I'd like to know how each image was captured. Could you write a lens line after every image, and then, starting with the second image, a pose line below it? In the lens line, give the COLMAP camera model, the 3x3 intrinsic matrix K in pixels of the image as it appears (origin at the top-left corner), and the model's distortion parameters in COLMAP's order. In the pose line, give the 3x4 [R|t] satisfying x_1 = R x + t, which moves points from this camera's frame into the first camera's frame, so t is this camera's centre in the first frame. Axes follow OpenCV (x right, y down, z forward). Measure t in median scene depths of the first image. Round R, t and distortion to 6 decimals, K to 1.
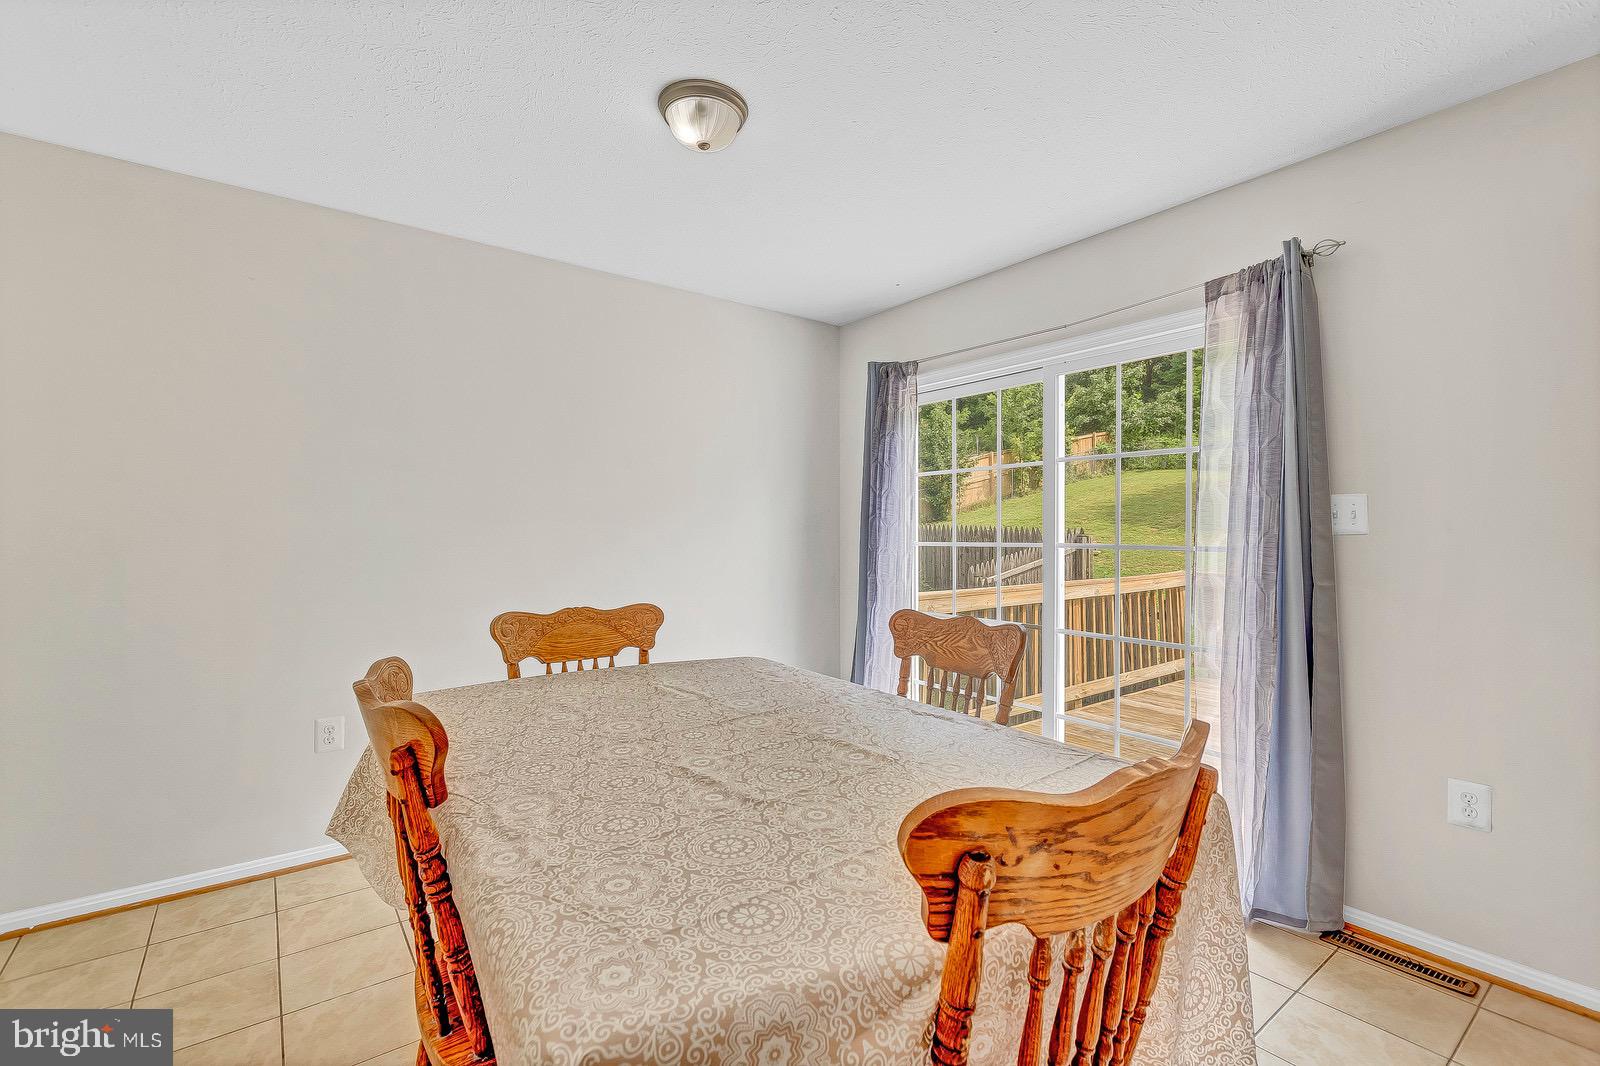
lens RADIAL K [[703.5, 0, 802.5], [0, 703.5, 537.6], [0, 0, 1]] dist [0.006261, -0.002598]
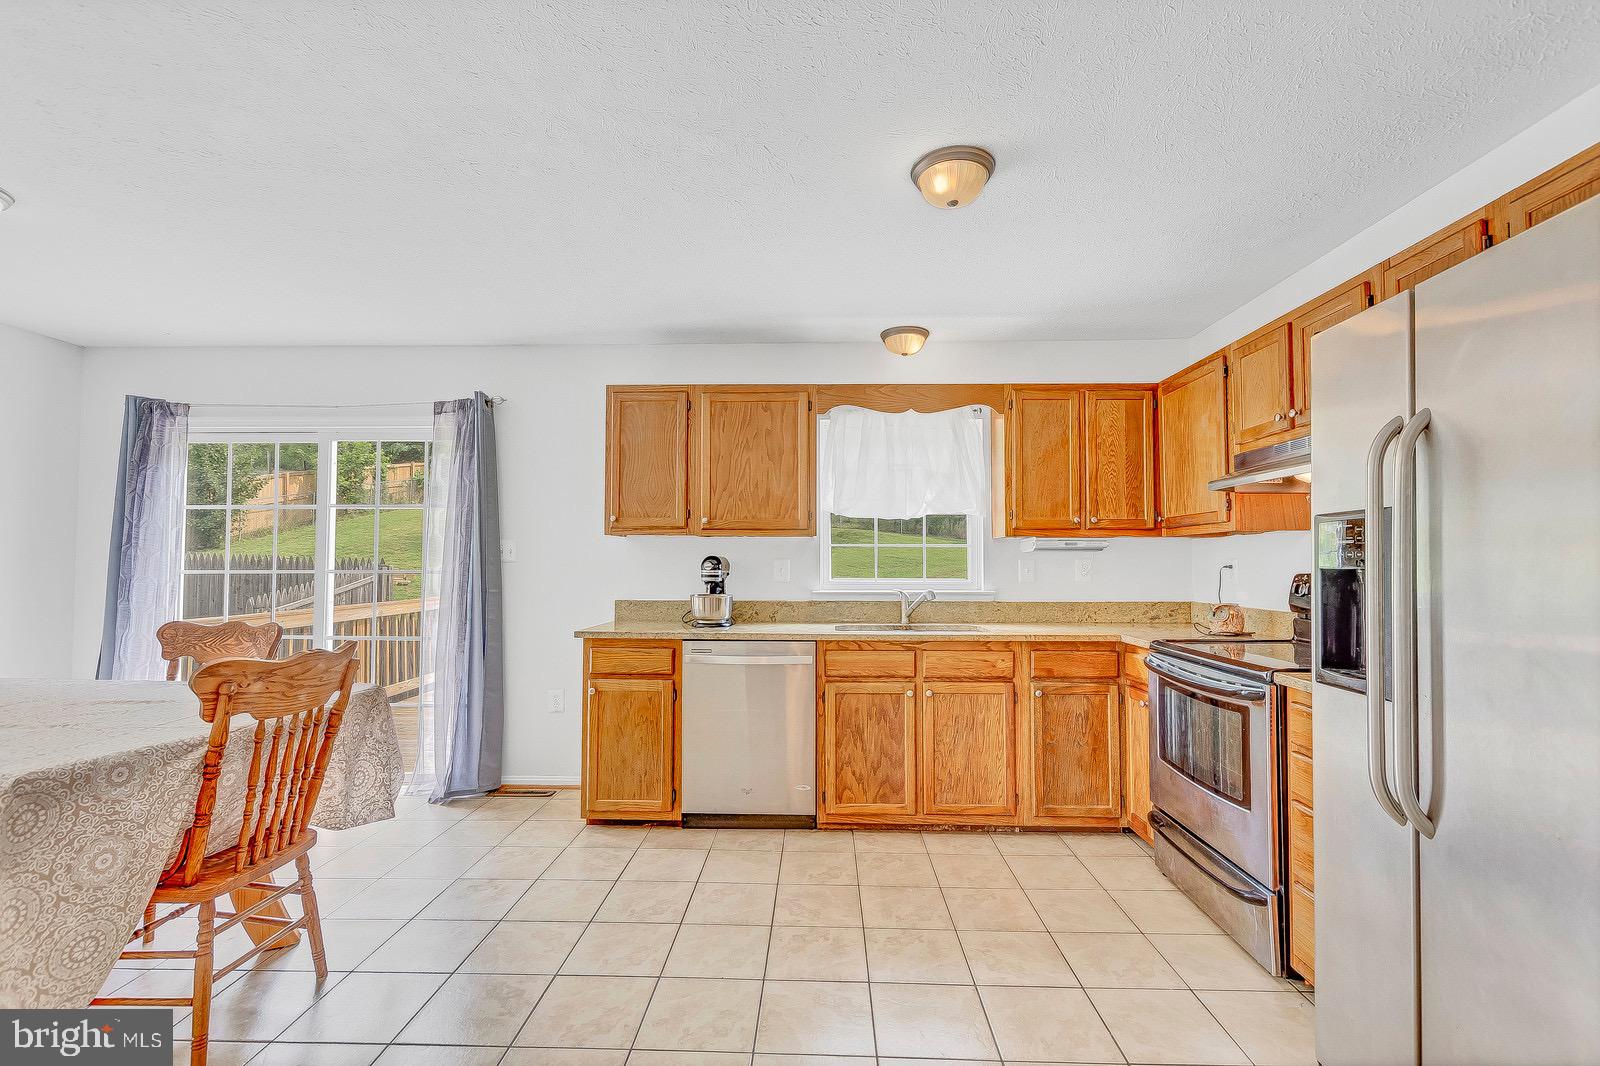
lens RADIAL K [[703.5, 0, 806.0], [0, 703.5, 534.1], [0, 0, 1]] dist [0.006261, -0.002598]
pose [[0.625380, 0.031523, 0.779684, -0.121782], [0.005968, 0.998961, -0.045175, 0.007747], [-0.780298, 0.032904, 0.624542, -0.601602]]
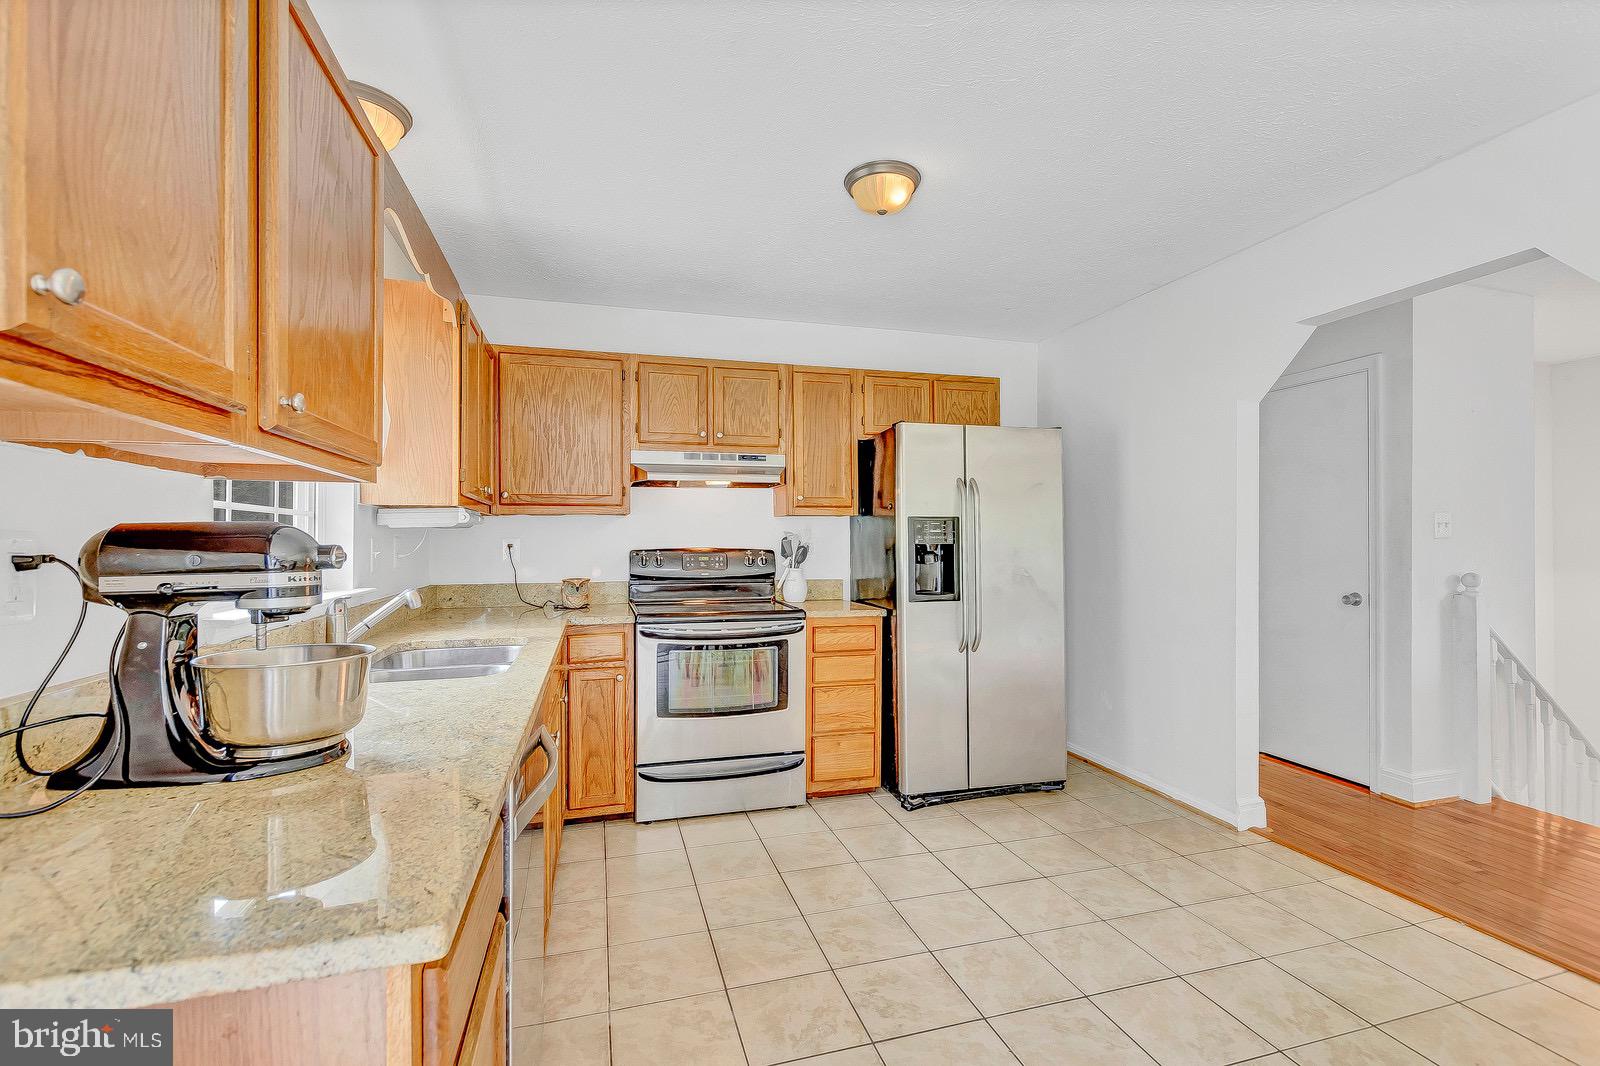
lens RADIAL K [[703.5, 0, 803.1], [0, 703.5, 535.0], [0, 0, 1]] dist [0.006261, -0.002598]
pose [[-0.934672, 0.003516, 0.355494, 0.420432], [0.004568, 0.999987, 0.002121, -0.006210], [-0.355482, 0.003607, -0.934676, 0.703511]]
